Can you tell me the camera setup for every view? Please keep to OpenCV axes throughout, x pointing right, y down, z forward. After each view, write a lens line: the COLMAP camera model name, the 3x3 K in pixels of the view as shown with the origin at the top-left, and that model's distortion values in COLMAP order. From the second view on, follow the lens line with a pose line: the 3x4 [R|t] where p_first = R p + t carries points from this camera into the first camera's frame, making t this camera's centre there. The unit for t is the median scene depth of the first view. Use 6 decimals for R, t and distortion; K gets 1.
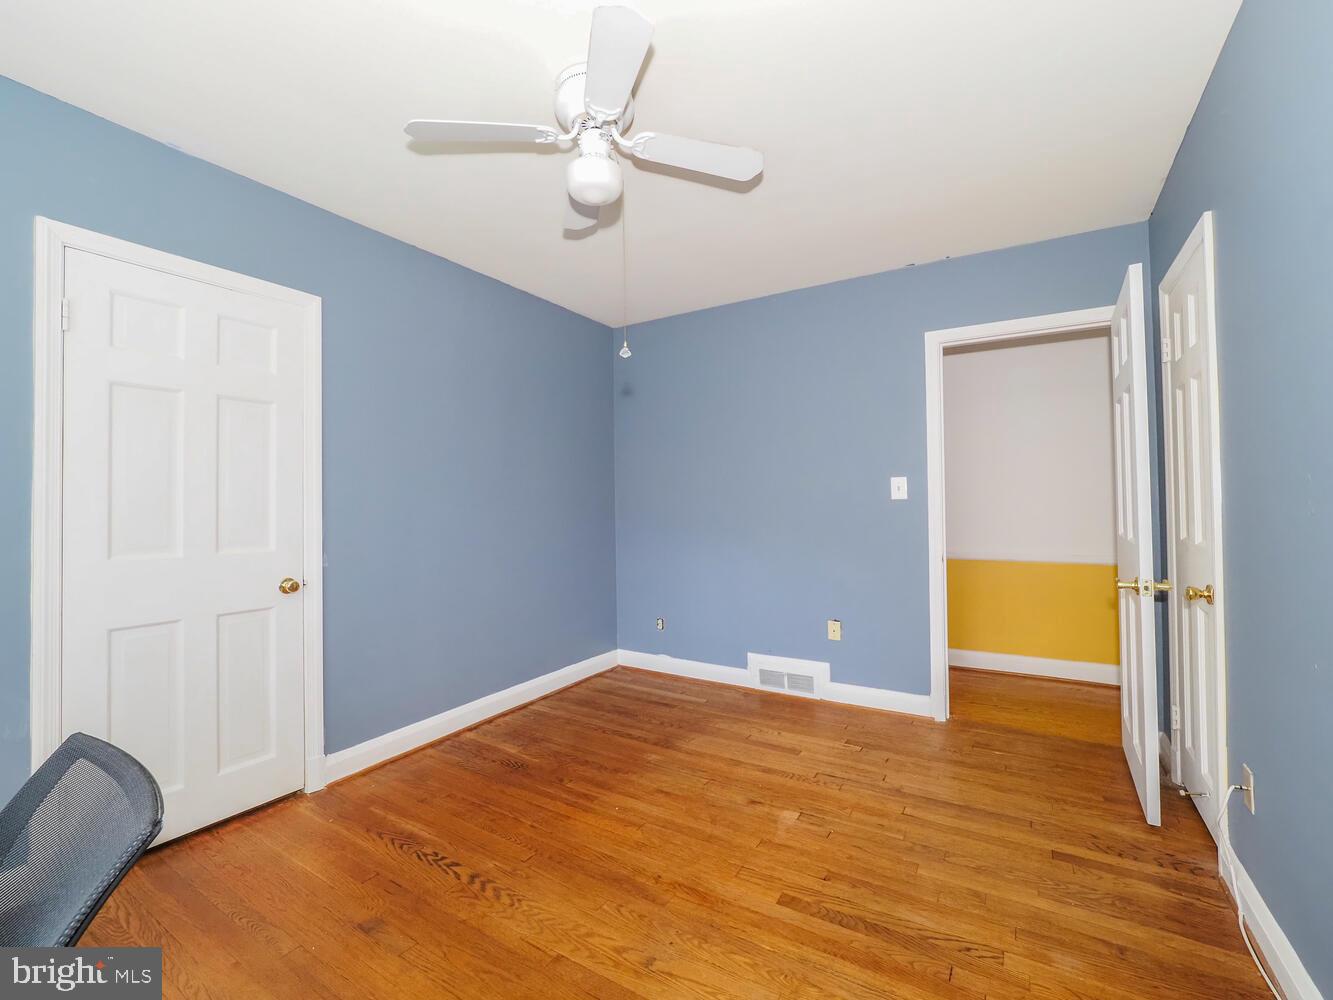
lens RADIAL K [[605.2, 0, 596.0], [0, 605.2, 487.8], [0, 0, 1]] dist [-0.004437, 0.000627]
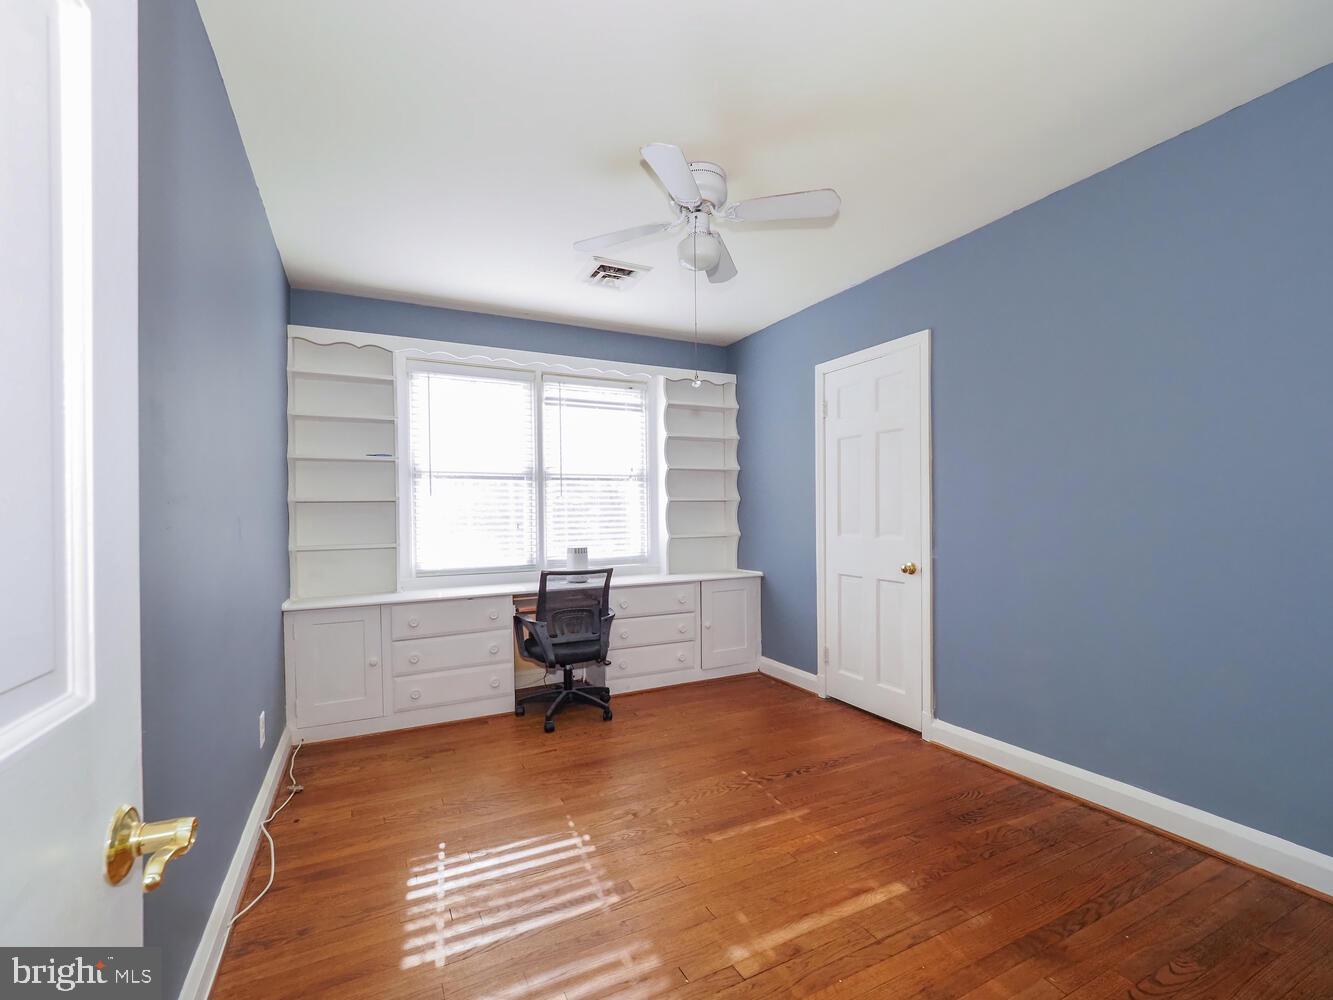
lens RADIAL K [[605.2, 0, 662.9], [0, 605.2, 509.4], [0, 0, 1]] dist [-0.004437, 0.000627]
pose [[-0.463347, 0.012736, -0.886086, 0.822710], [0.034599, 0.999394, -0.003728, 0.021688], [0.885501, -0.032385, -0.463507, 1.066504]]
